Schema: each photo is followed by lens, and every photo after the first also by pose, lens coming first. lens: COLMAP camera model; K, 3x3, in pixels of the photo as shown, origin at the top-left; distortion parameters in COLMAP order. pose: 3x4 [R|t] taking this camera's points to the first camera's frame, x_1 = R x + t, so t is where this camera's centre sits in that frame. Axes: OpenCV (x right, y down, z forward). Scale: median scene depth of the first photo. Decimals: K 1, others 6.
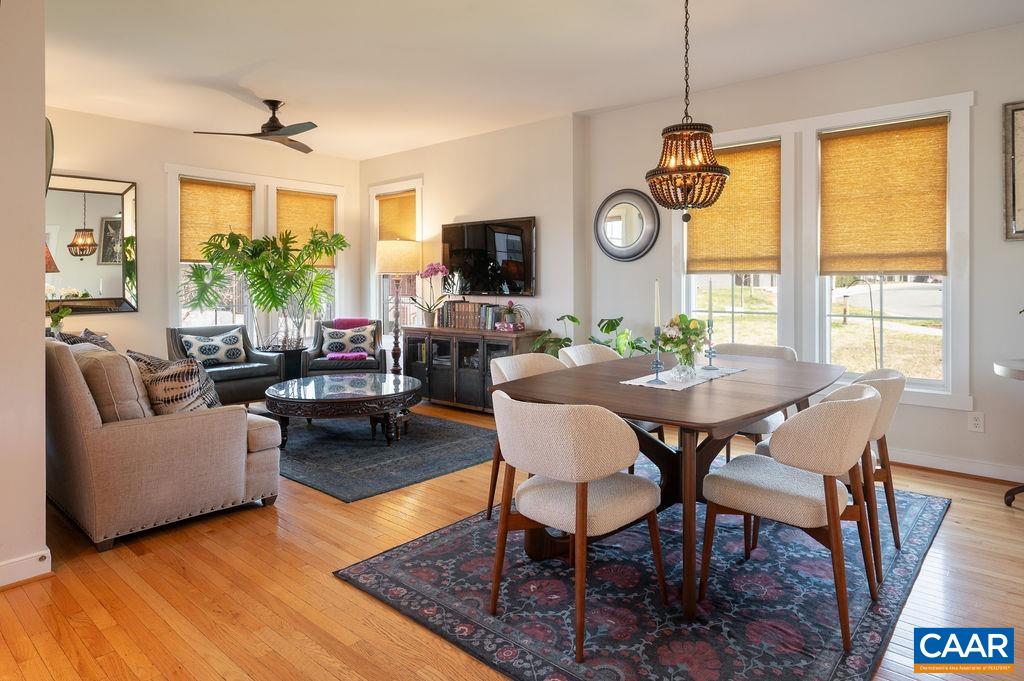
lens RADIAL K [[604.3, 0, 518.3], [0, 604.3, 342.9], [0, 0, 1]] dist [0.002119, 0.000214]
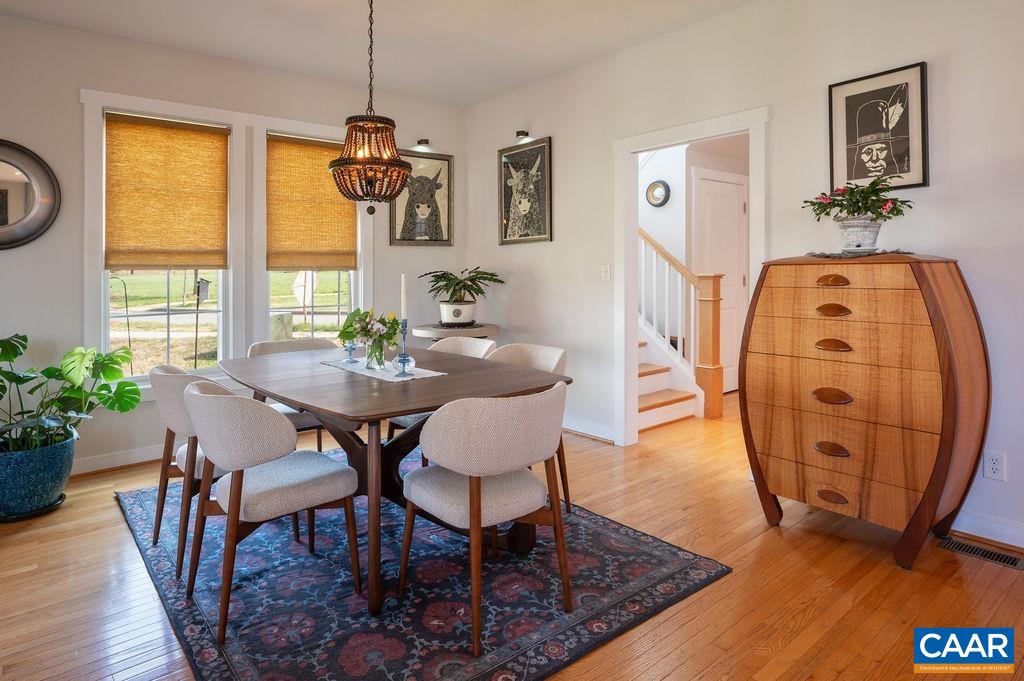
lens RADIAL K [[604.3, 0, 519.0], [0, 604.3, 338.6], [0, 0, 1]] dist [0.002119, 0.000214]
pose [[0.144879, -0.111290, 0.983171, -0.513336], [0.117716, 0.988536, 0.094550, -0.047197], [-0.982422, 0.102036, 0.156318, 0.466097]]
